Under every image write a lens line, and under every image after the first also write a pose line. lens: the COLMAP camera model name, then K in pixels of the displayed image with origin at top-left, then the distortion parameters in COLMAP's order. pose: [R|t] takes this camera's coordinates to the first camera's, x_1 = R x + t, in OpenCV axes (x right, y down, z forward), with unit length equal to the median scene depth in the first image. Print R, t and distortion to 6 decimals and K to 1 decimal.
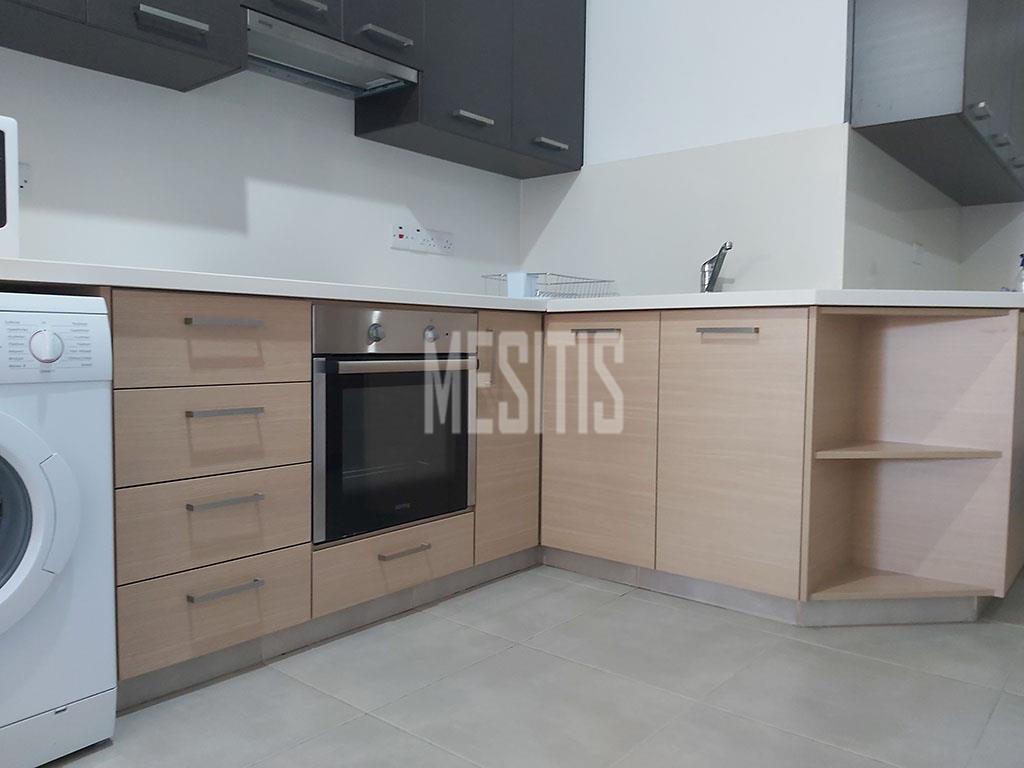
lens RADIAL K [[786.1, 0, 512.0], [0, 786.1, 384.0], [0, 0, 1]] dist [-0.004603, -0.004611]
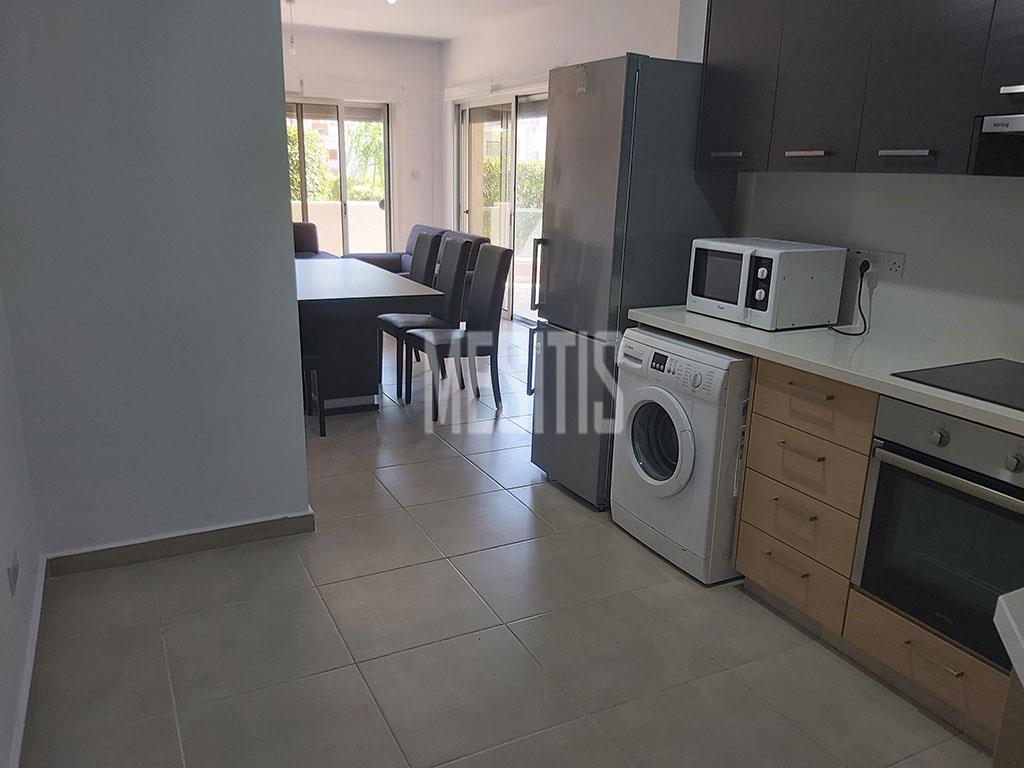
lens RADIAL K [[786.1, 0, 512.0], [0, 786.1, 384.0], [0, 0, 1]] dist [-0.004603, -0.004611]
pose [[-0.395056, 0.222668, -0.891263, 1.049430], [-0.079844, 0.958186, 0.274779, -0.415079], [0.915181, 0.179715, -0.360758, 0.970450]]
